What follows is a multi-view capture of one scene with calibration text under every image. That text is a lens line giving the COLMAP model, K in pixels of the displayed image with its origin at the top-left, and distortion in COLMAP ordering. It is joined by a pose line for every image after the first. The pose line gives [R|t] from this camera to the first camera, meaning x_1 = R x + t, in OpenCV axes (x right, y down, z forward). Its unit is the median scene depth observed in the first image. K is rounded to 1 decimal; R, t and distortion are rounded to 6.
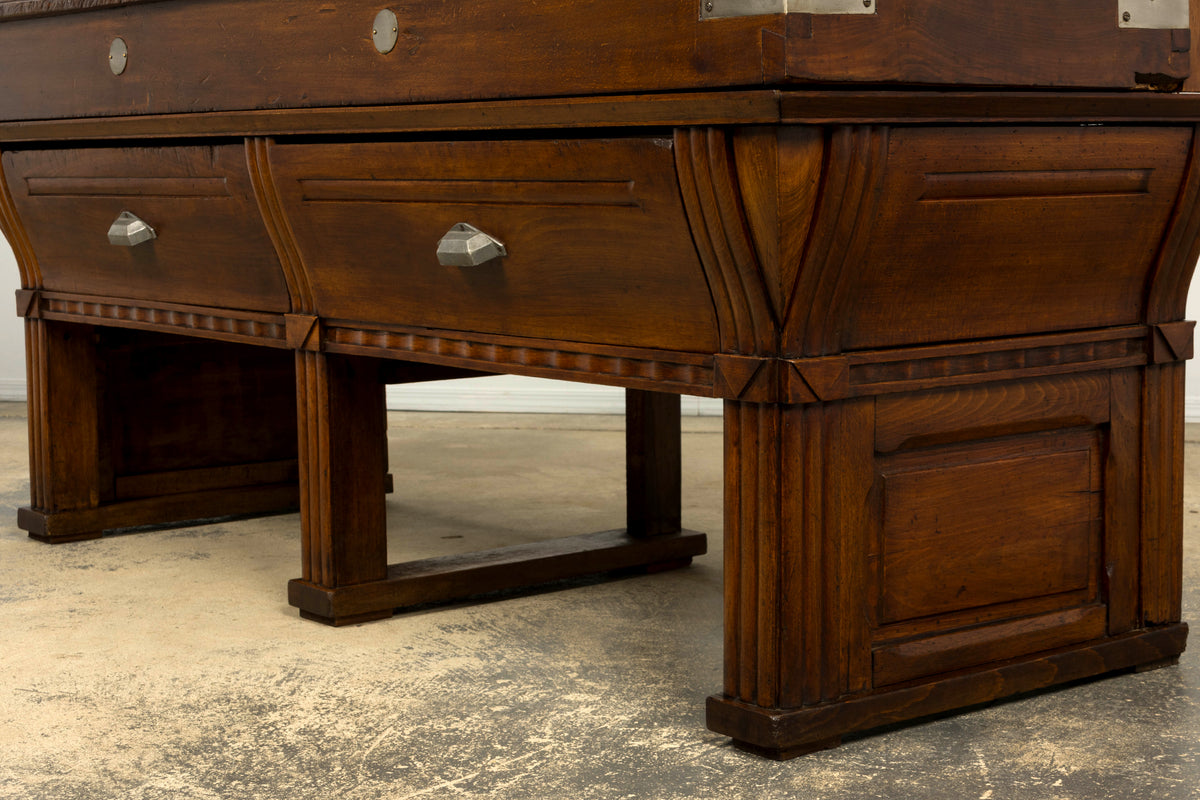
lens RADIAL K [[2248.8, 0, 597.6], [0, 2248.8, 374.4], [0, 0, 1]] dist [-0.009093, 0.117470]
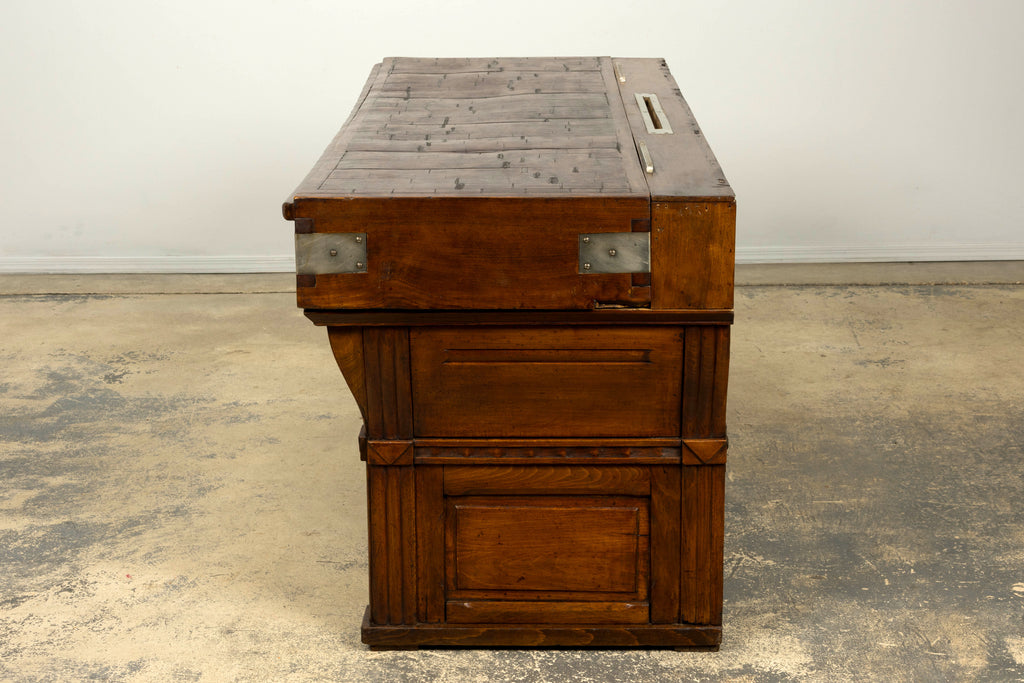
lens RADIAL K [[1976.6, 0, 523.8], [0, 1976.6, 257.8], [0, 0, 1]] dist [-0.010946, 0.038360]
pose [[0.775003, 0.145436, -0.614996, 1.111627], [-0.065919, 0.986454, 0.150210, -0.389164], [0.628511, -0.075874, 0.774091, -0.134296]]
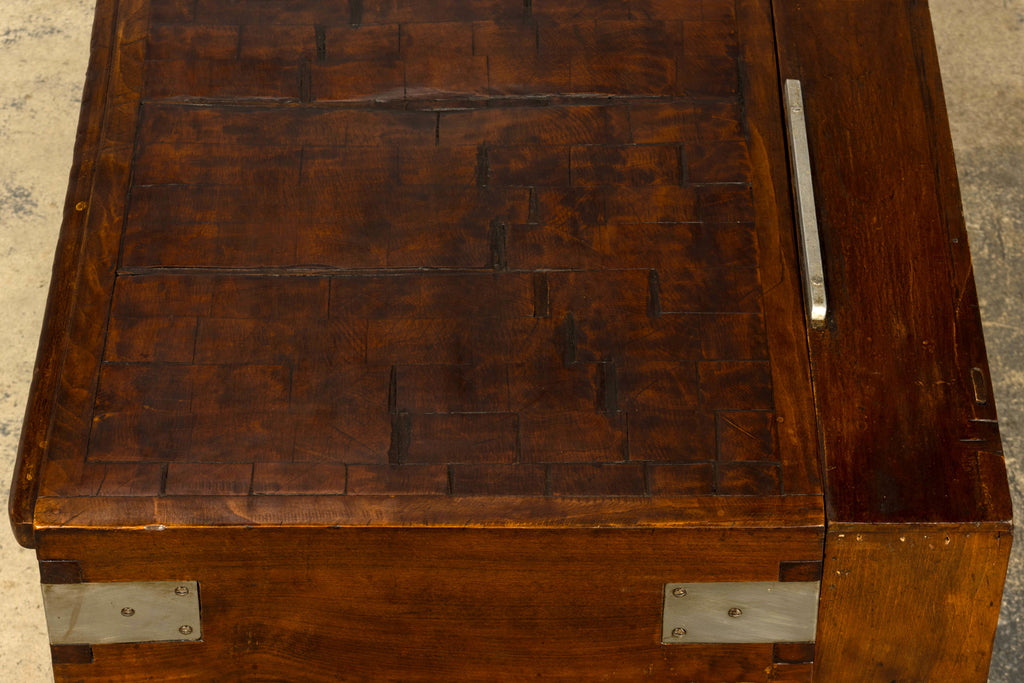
lens RADIAL K [[3193.0, 0, 508.2], [0, 3193.0, 300.3], [0, 0, 1]] dist [-0.181029, 1.563495]
pose [[0.781680, 0.432653, -0.449208, 0.640374], [-0.075416, 0.780539, 0.620541, -0.929734], [0.619104, -0.451186, 0.642761, 0.345483]]
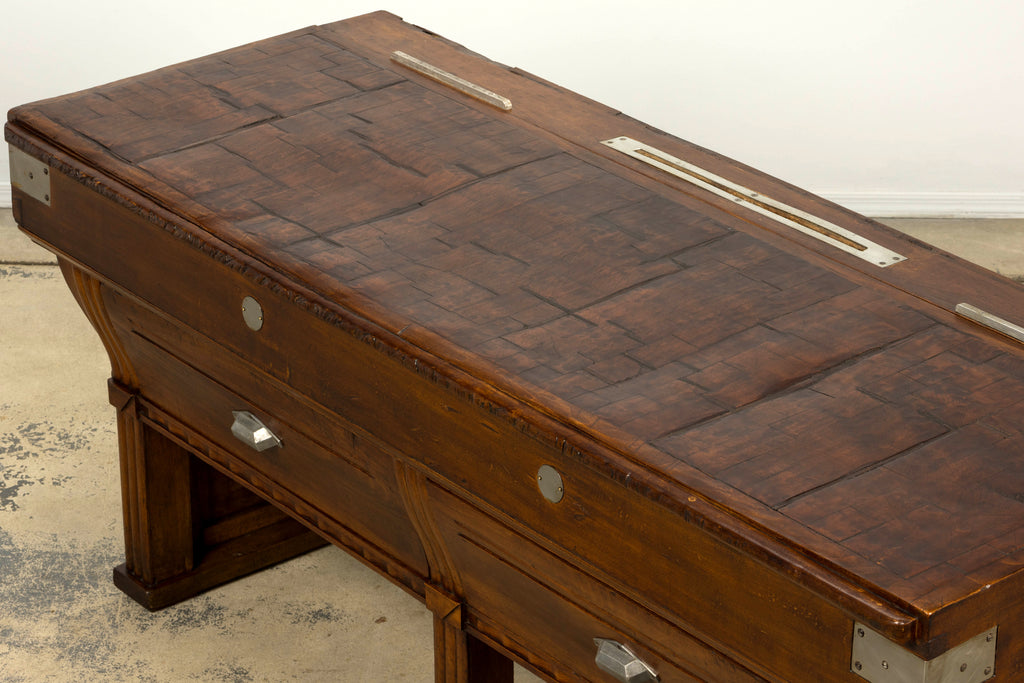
lens RADIAL K [[3193.0, 0, 508.2], [0, 3193.0, 300.3], [0, 0, 1]] dist [-0.181029, 1.563495]
pose [[0.999922, 0.003115, 0.012105, -0.153030], [-0.006979, 0.942568, 0.333942, -0.870738], [-0.010369, -0.334001, 0.942516, -0.531385]]
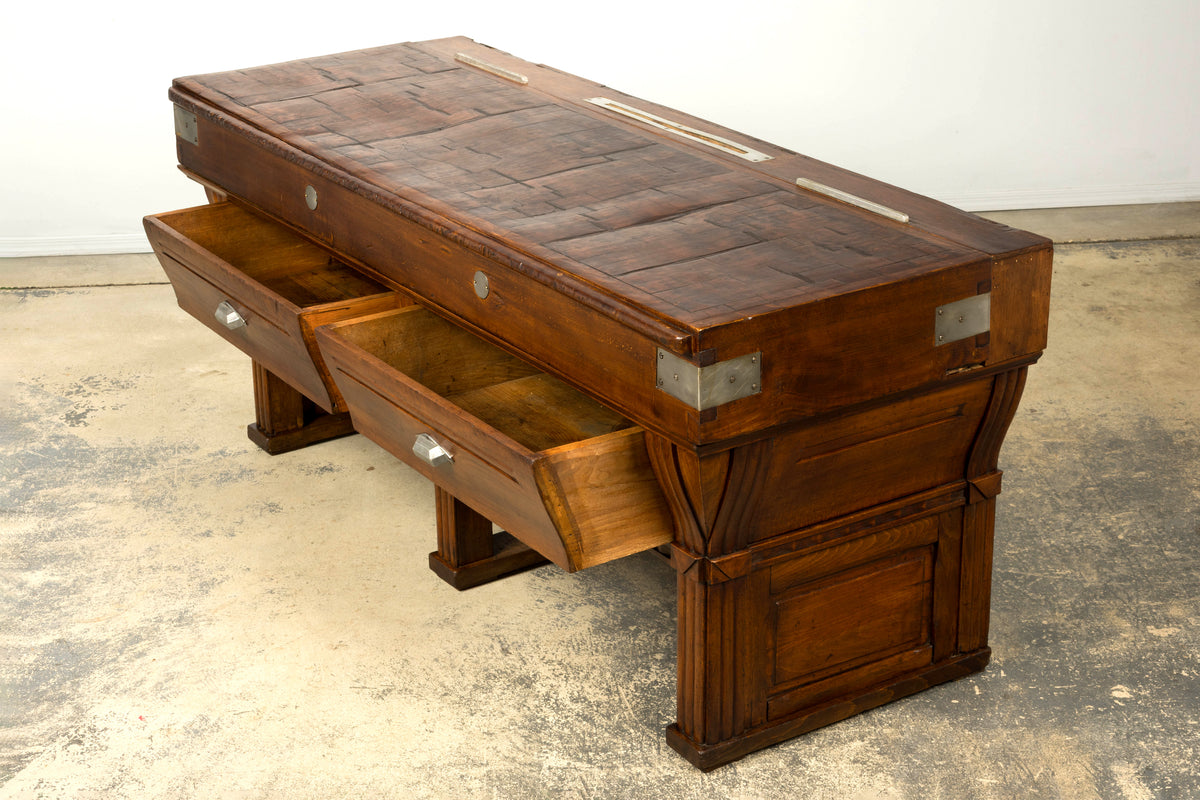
lens RADIAL K [[2248.8, 0, 597.6], [0, 2248.8, 374.4], [0, 0, 1]] dist [-0.009093, 0.117470]
pose [[0.995818, 0.031649, -0.085703, 0.136683], [-0.007228, 0.962434, 0.271421, -0.579490], [0.091074, -0.269666, 0.958637, -0.557716]]
